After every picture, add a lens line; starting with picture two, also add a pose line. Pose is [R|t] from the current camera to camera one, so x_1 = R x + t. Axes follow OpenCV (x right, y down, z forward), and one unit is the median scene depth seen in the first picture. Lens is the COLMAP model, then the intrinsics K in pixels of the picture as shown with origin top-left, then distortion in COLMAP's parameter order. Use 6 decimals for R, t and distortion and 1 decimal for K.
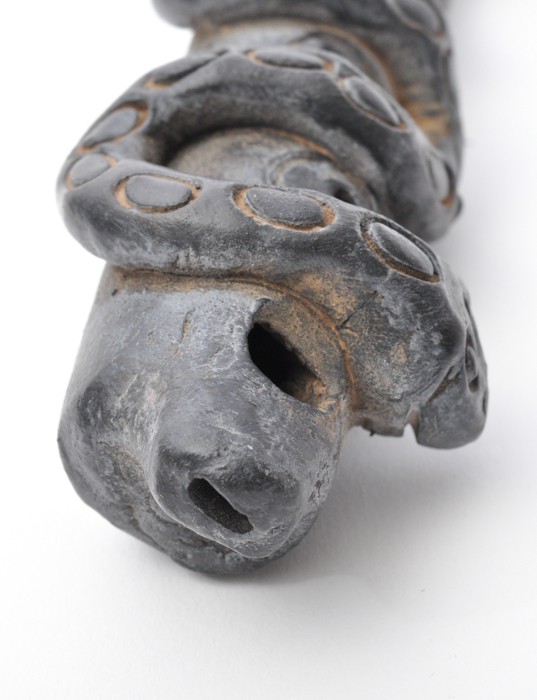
lens RADIAL K [[2028.6, 0, 268.4], [0, 2028.6, 349.5], [0, 0, 1]] dist [-0.038685, 0.000000]
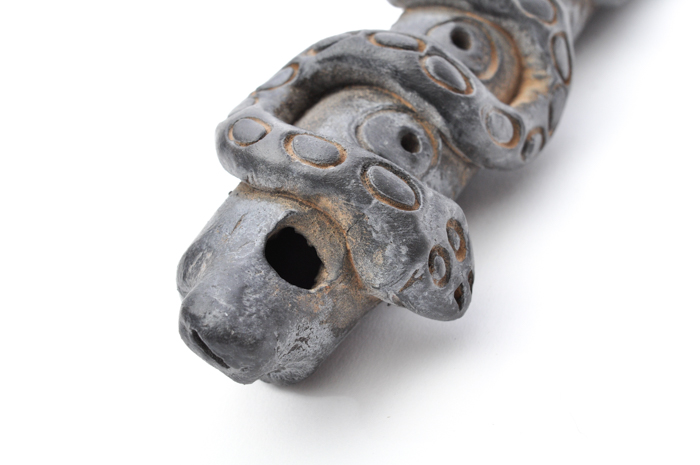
lens RADIAL K [[1265.7, 0, 350.1], [0, 1265.7, 233.5], [0, 0, 1]] dist [0.018150, 0.000000]
pose [[0.931599, 0.111684, -0.345906, 0.357185], [-0.089200, 0.992771, 0.080307, -0.085908], [0.352374, -0.043959, 0.934826, 0.140356]]
